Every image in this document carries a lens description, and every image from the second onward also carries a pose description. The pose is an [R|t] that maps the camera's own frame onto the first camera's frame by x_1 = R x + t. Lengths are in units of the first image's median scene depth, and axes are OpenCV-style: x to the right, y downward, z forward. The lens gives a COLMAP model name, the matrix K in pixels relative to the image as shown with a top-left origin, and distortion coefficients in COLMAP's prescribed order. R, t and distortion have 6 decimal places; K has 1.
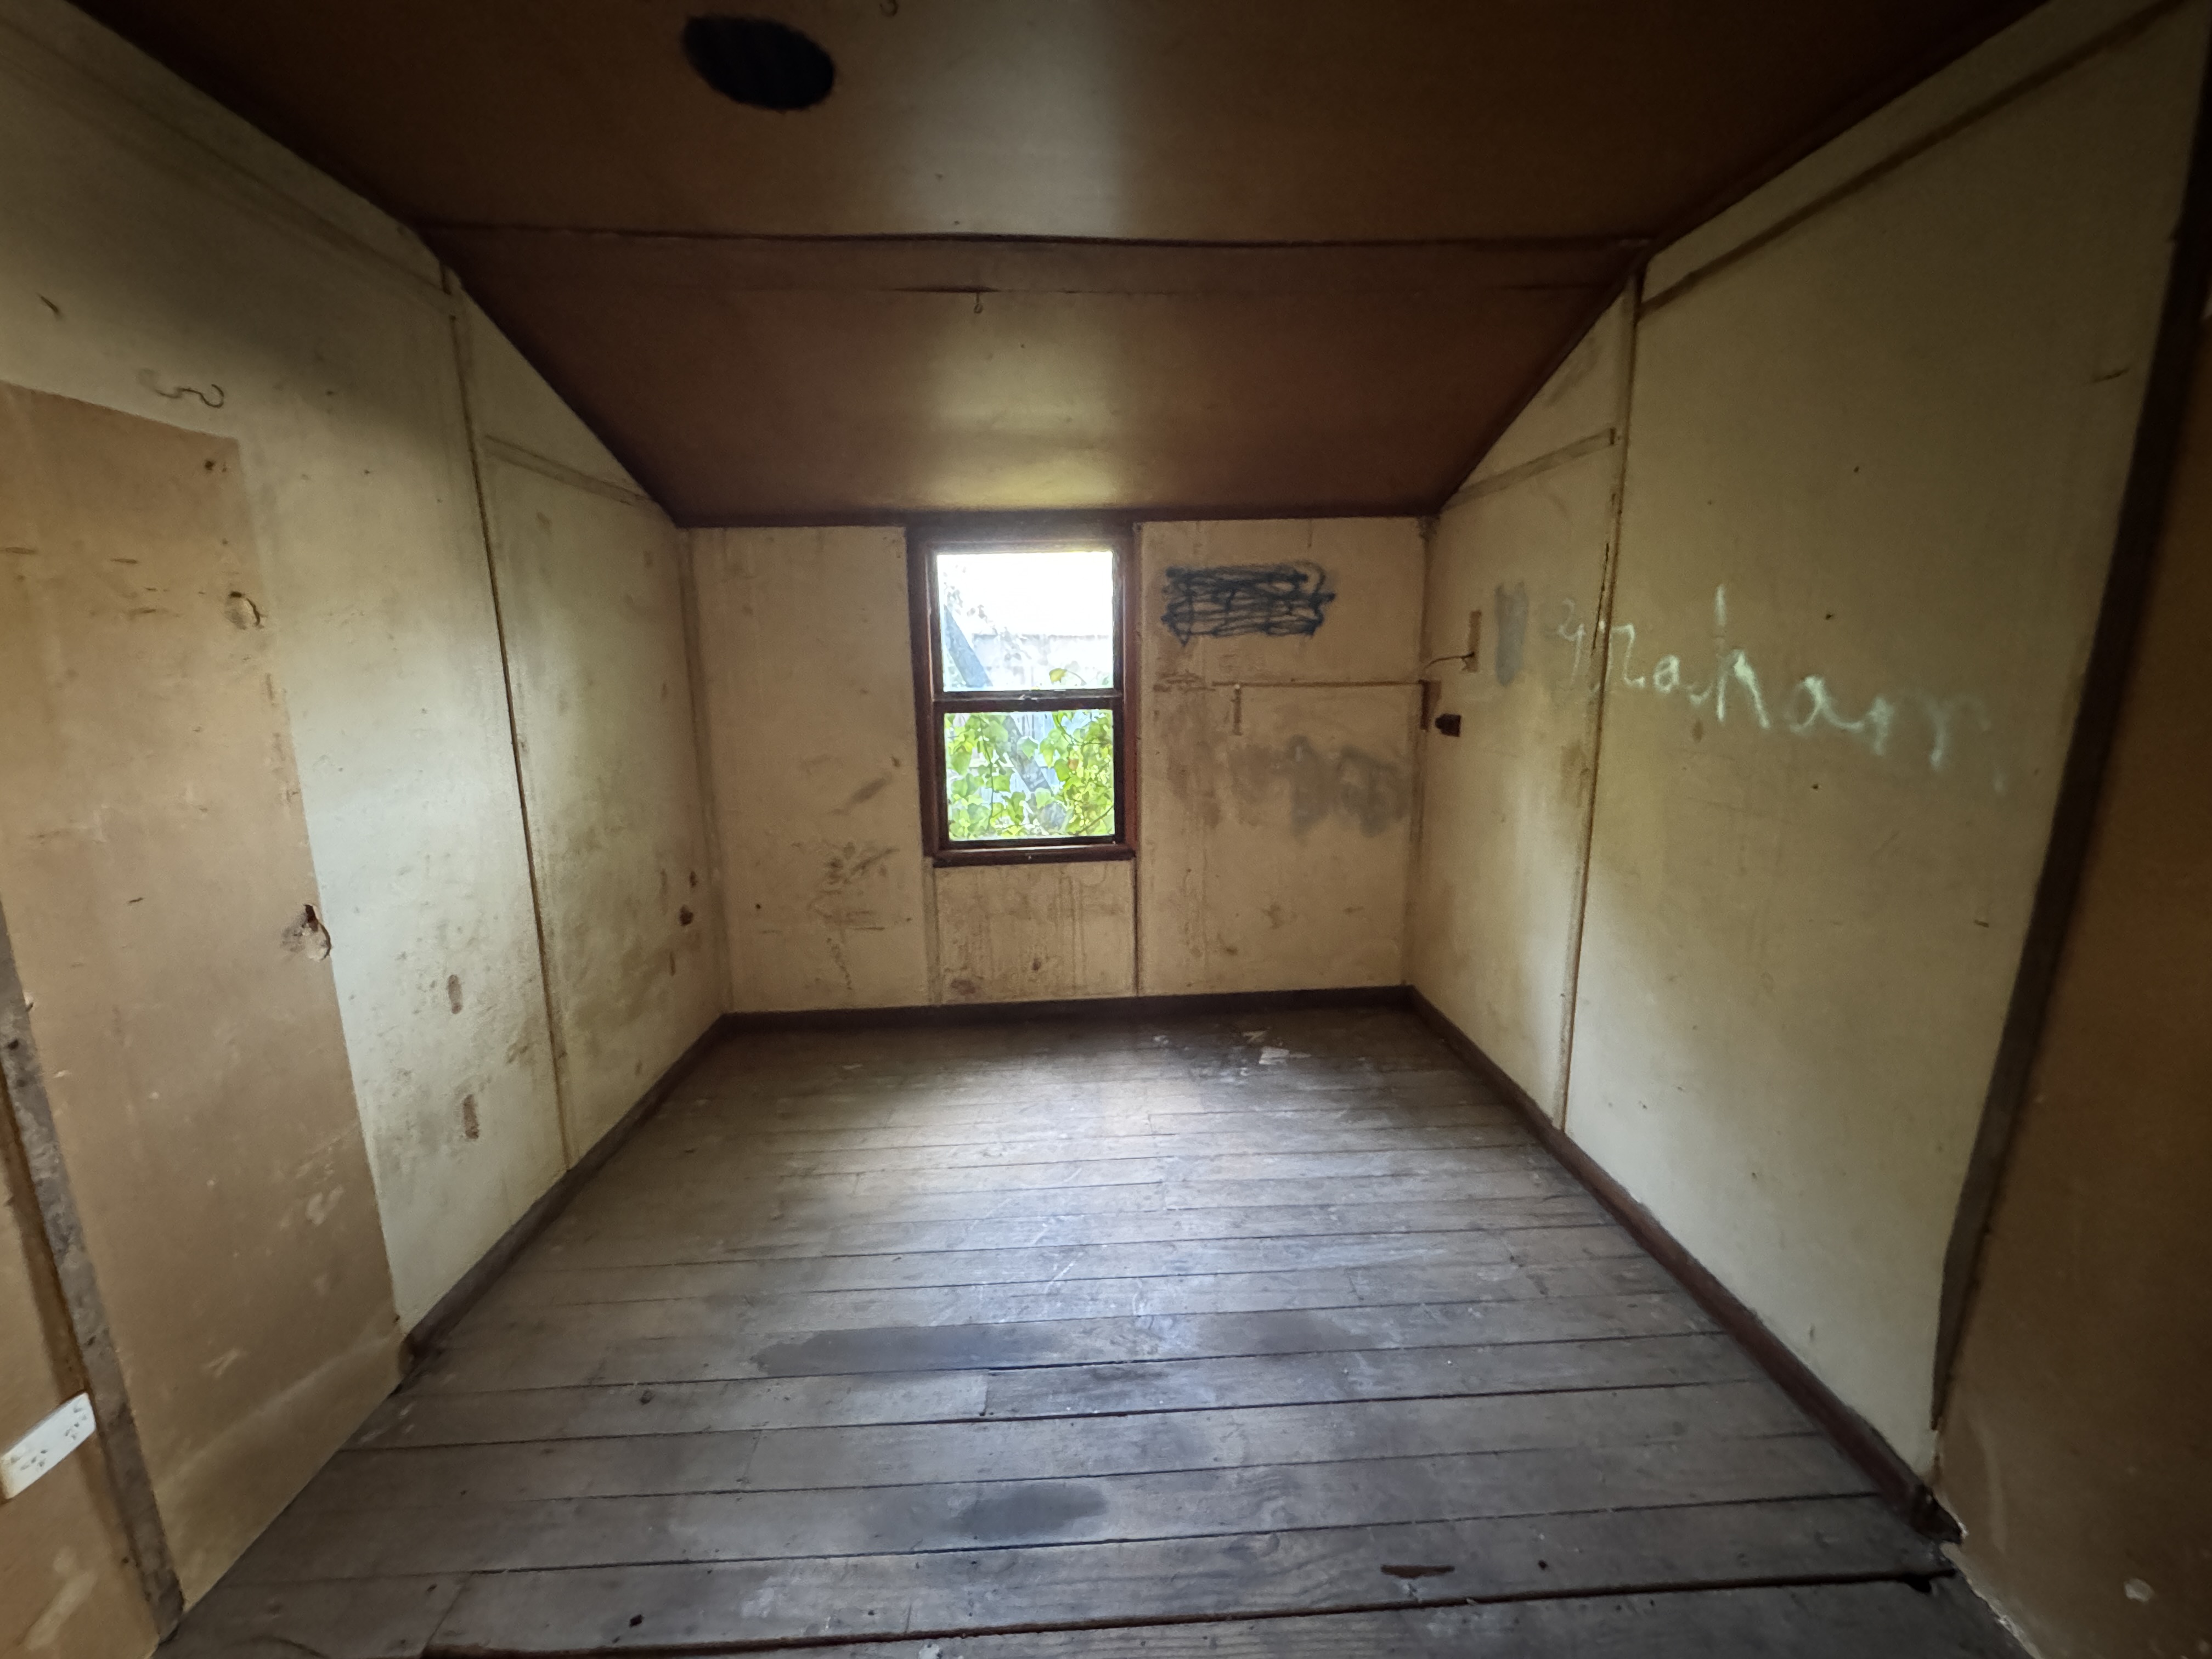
lens RADIAL K [[885.9, 0, 1104.6], [0, 885.9, 811.5], [0, 0, 1]] dist [-0.001071, -0.000098]
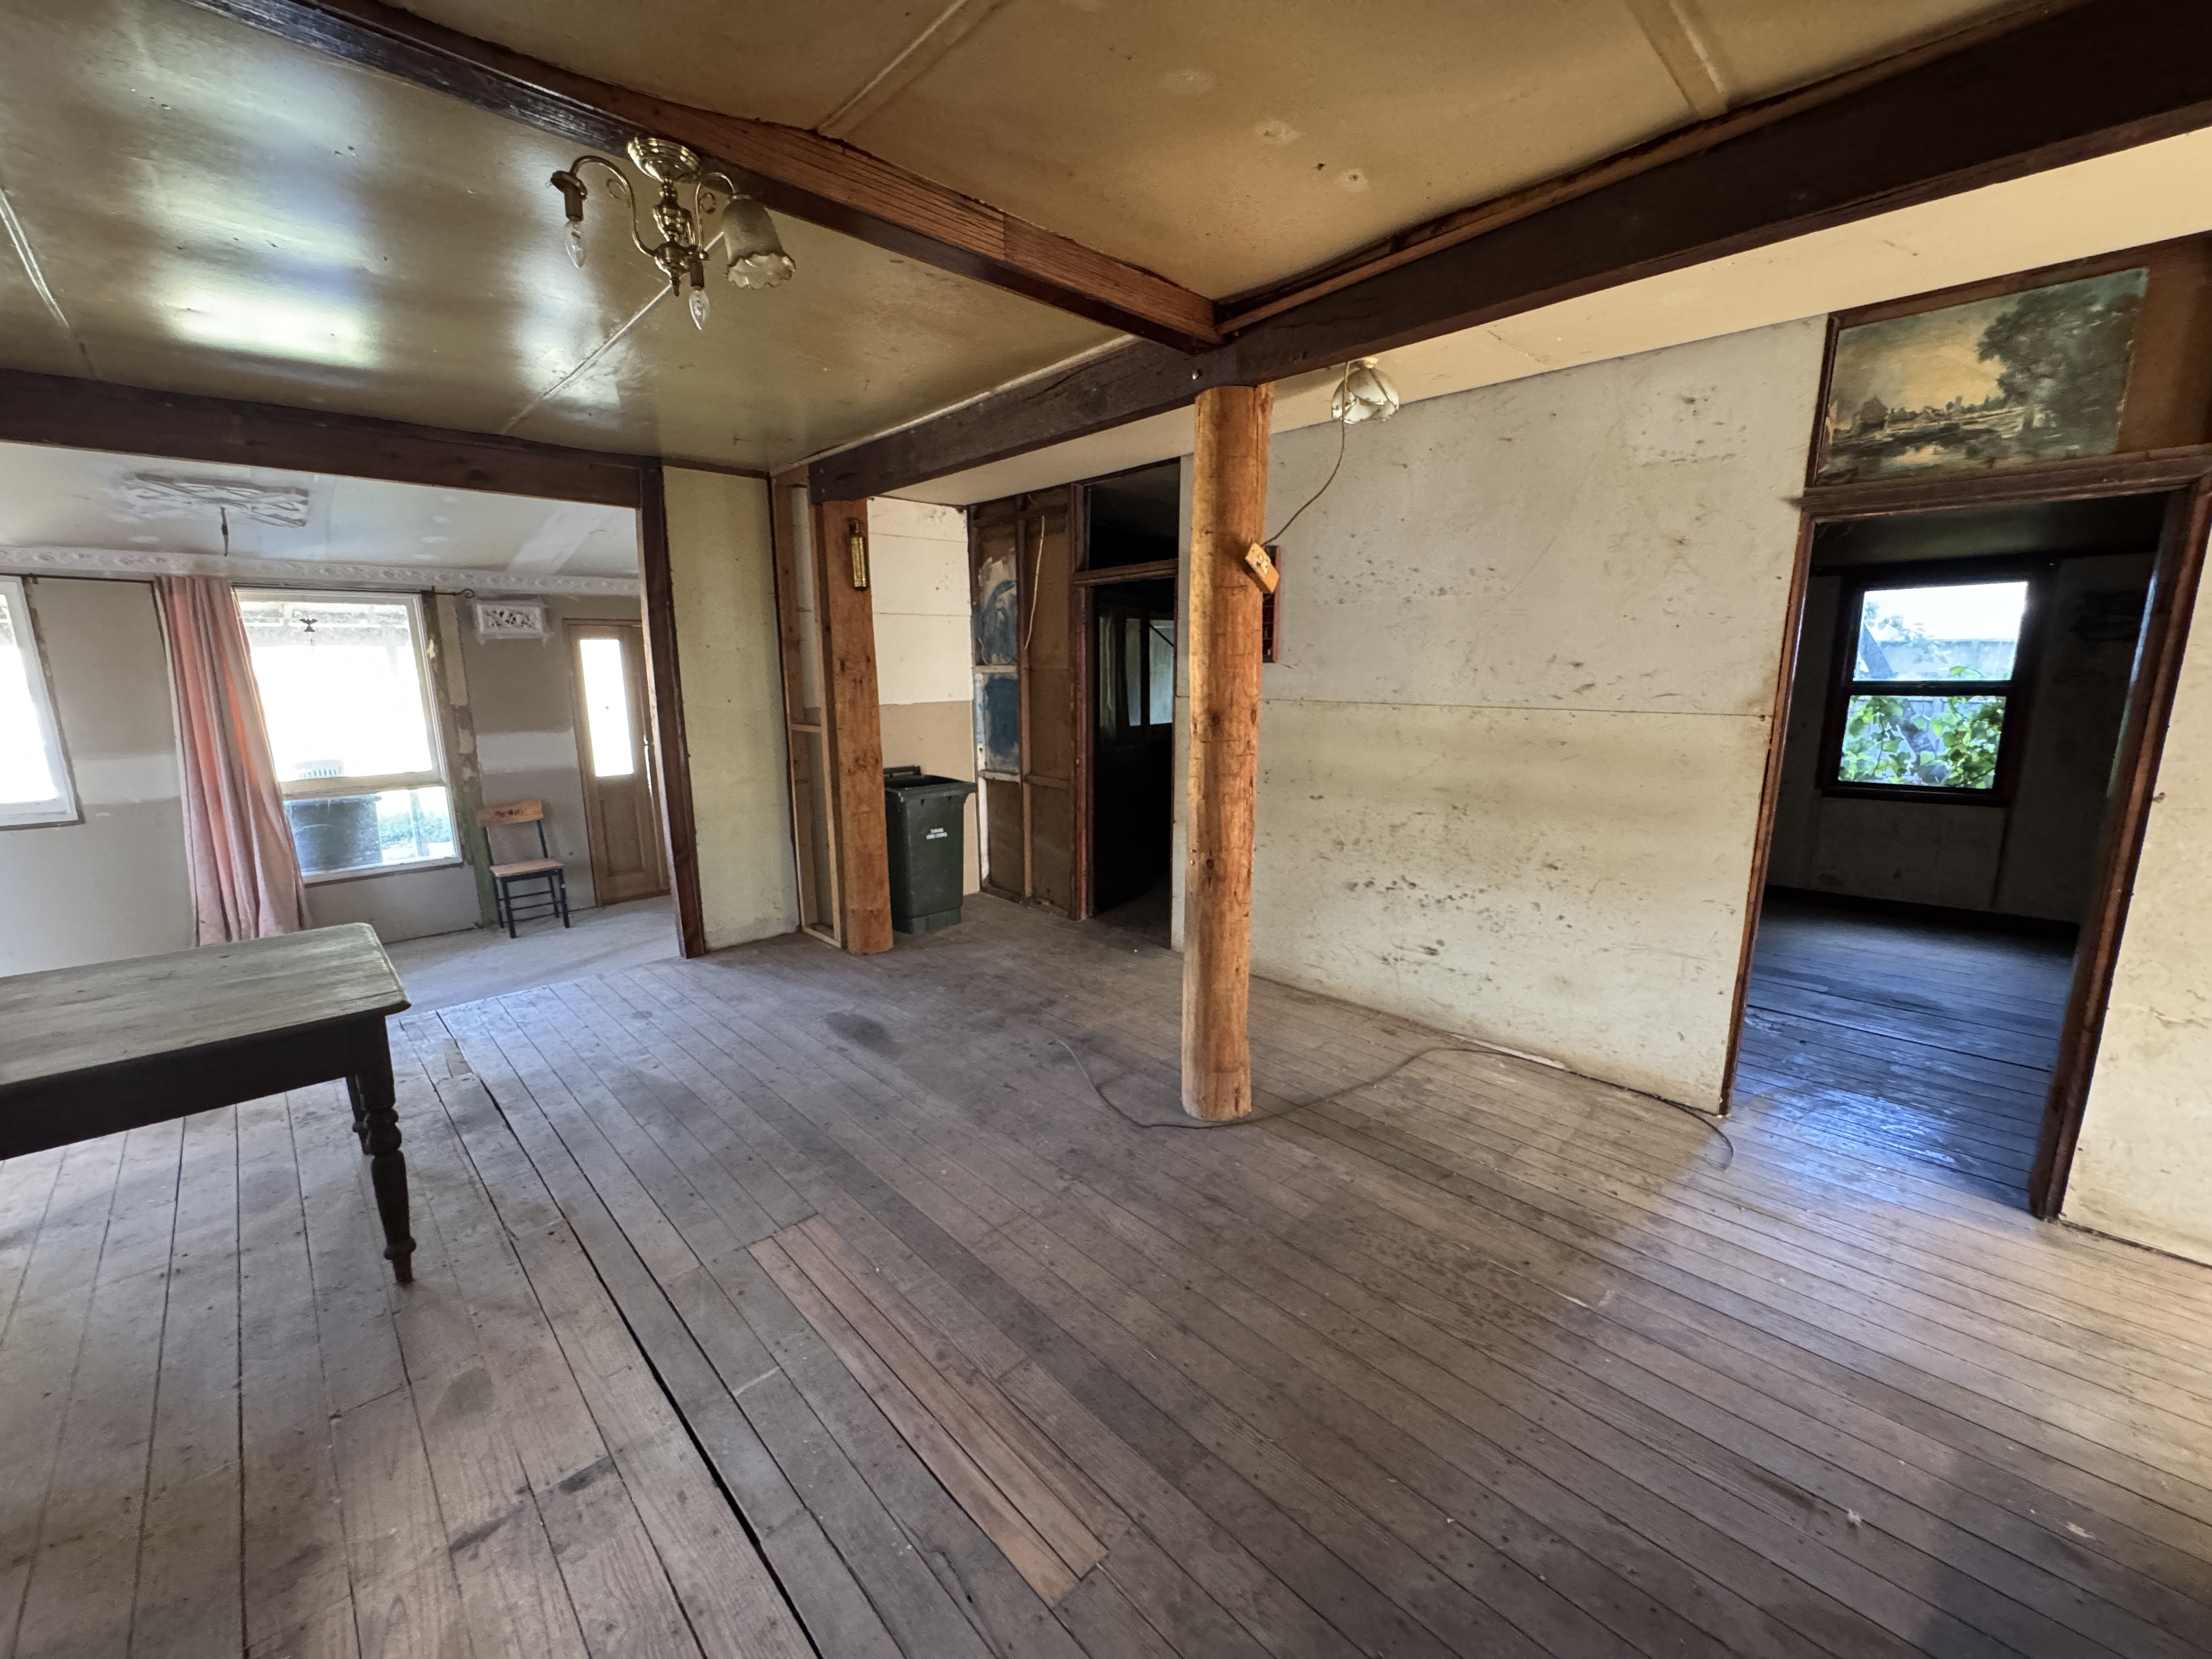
lens RADIAL K [[885.9, 0, 1106.0], [0, 885.9, 832.8], [0, 0, 1]] dist [-0.001071, -0.000098]
pose [[0.662236, 0.146436, -0.734847, 0.118729], [-0.139232, 0.987686, 0.071346, 0.184750], [0.736246, 0.055067, 0.674470, -0.915025]]
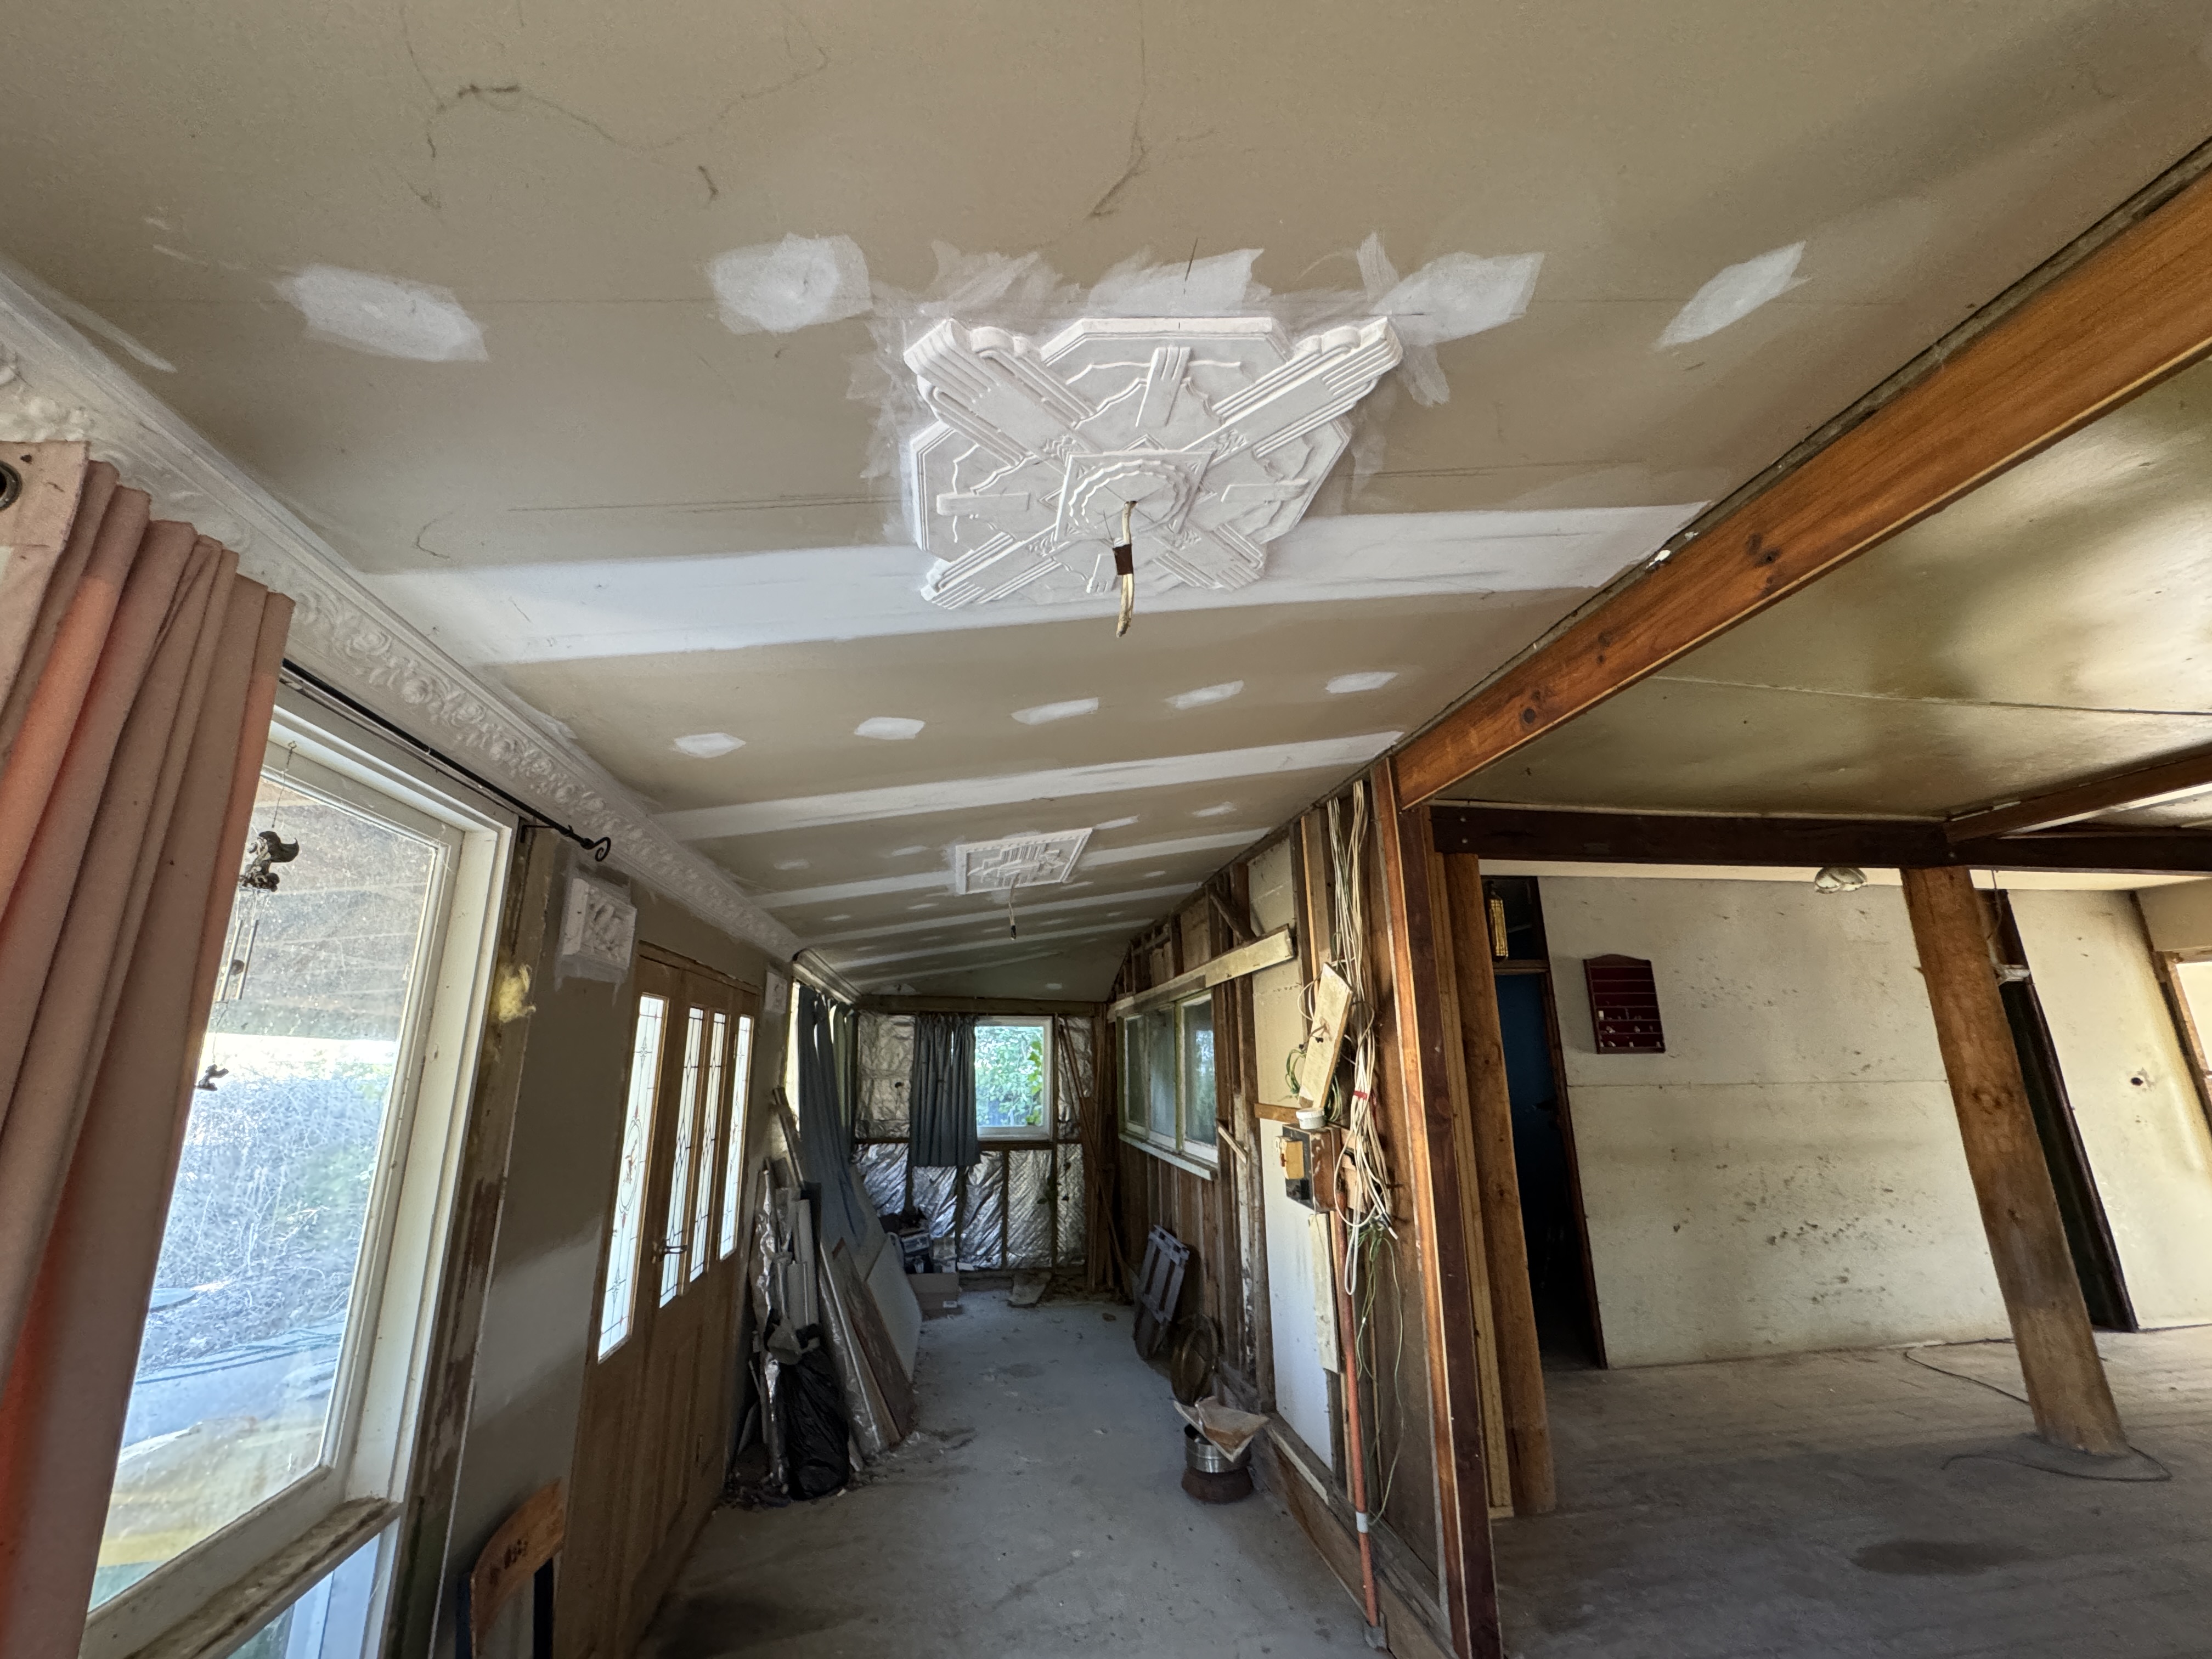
lens RADIAL K [[885.9, 0, 1103.3], [0, 885.9, 822.3], [0, 0, 1]] dist [-0.001071, -0.000098]
pose [[0.993087, 0.030359, 0.113389, -3.365238], [0.021966, 0.900848, -0.433578, 0.363561], [-0.115310, 0.433071, 0.893954, -1.652556]]
